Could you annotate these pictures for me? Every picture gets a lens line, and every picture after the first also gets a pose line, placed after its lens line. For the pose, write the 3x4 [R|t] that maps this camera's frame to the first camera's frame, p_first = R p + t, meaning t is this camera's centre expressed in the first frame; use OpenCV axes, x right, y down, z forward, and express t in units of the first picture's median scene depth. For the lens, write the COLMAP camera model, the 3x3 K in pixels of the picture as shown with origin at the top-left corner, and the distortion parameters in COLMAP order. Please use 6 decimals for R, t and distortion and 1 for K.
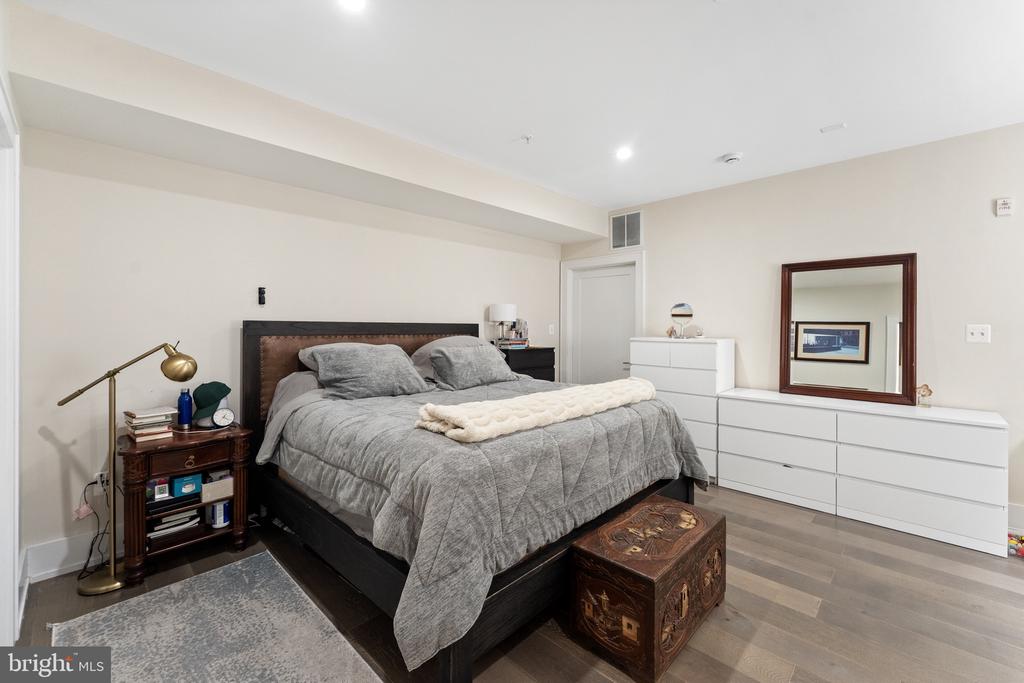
lens RADIAL K [[418.8, 0, 513.7], [0, 418.8, 327.7], [0, 0, 1]] dist [0.001061, -0.001855]
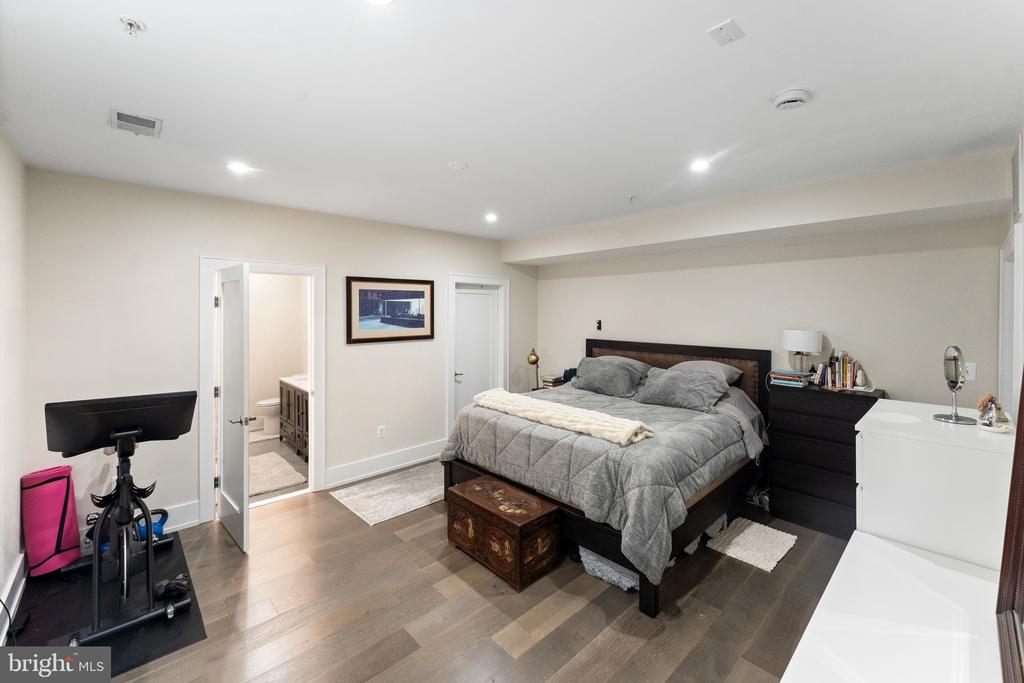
lens RADIAL K [[418.8, 0, 523.5], [0, 418.8, 310.0], [0, 0, 1]] dist [0.001061, -0.001855]
pose [[-0.024896, -0.006427, -0.999669, 1.093384], [-0.007423, 0.999953, -0.006244, -0.115523], [0.999662, 0.007266, -0.024942, 0.650643]]
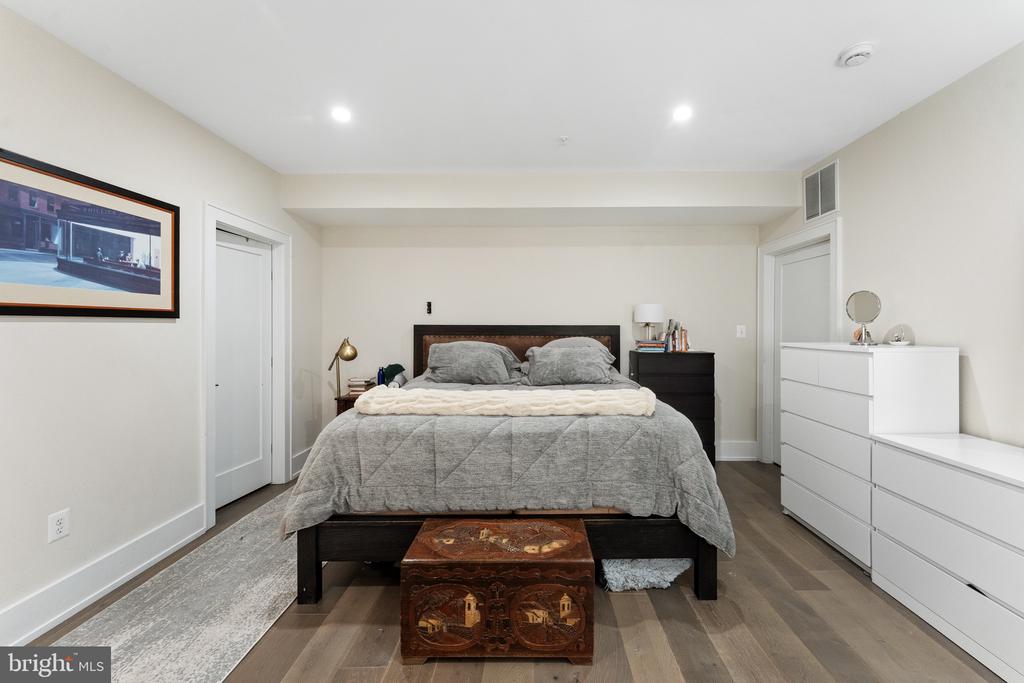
lens RADIAL K [[418.8, 0, 536.6], [0, 418.8, 326.3], [0, 0, 1]] dist [0.001061, -0.001855]
pose [[0.700795, -0.007227, -0.713326, 0.629435], [0.000772, 0.999956, -0.009372, 0.002633], [0.713362, 0.006017, 0.700769, 0.224305]]
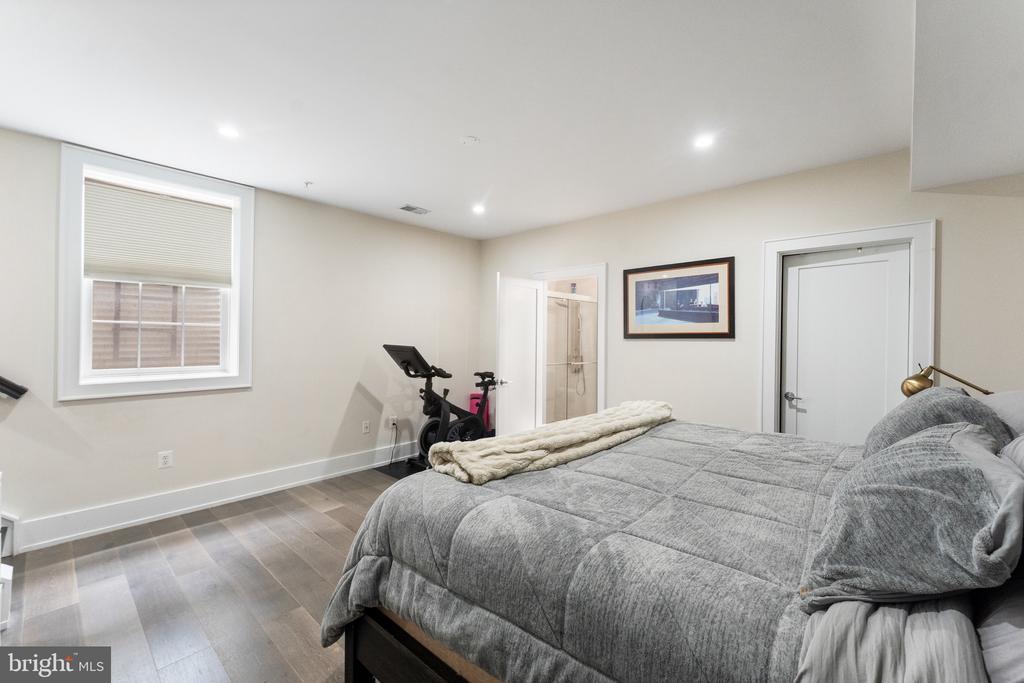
lens RADIAL K [[418.8, 0, 519.2], [0, 418.8, 338.8], [0, 0, 1]] dist [0.001061, -0.001855]
pose [[-0.998735, -0.008020, -0.049644, 0.206100], [-0.008392, 0.999938, 0.007281, -0.021857], [0.049583, 0.007689, -0.998740, 1.324510]]
